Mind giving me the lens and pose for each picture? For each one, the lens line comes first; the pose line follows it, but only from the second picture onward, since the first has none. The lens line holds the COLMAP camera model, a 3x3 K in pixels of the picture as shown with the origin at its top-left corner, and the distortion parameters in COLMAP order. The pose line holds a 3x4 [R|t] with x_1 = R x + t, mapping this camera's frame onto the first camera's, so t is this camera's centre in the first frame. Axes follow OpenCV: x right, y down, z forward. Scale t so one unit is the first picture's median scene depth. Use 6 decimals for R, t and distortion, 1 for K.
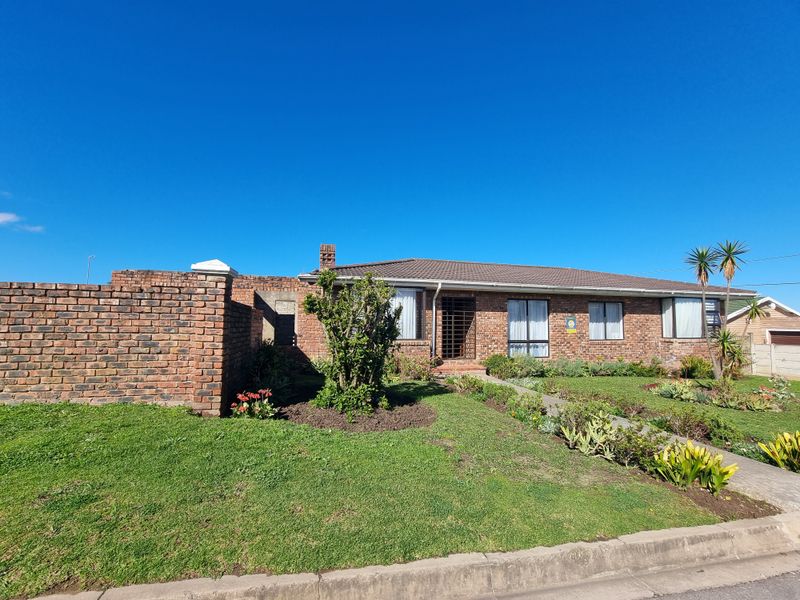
lens RADIAL K [[328.4, 0, 399.8], [0, 328.4, 299.9], [0, 0, 1]] dist [-0.001609, -0.000357]
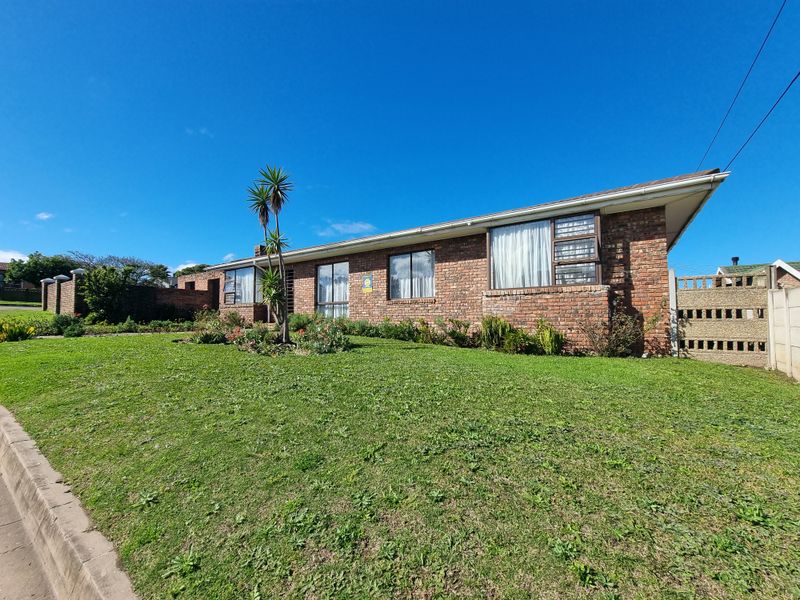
lens RADIAL K [[328.4, 0, 399.7], [0, 328.4, 302.0], [0, 0, 1]] dist [-0.001609, -0.000357]
pose [[0.694889, -0.055109, -0.717002, 1.248998], [0.063578, 0.997863, -0.015078, 0.147808], [0.716301, -0.035108, 0.696908, 0.416798]]
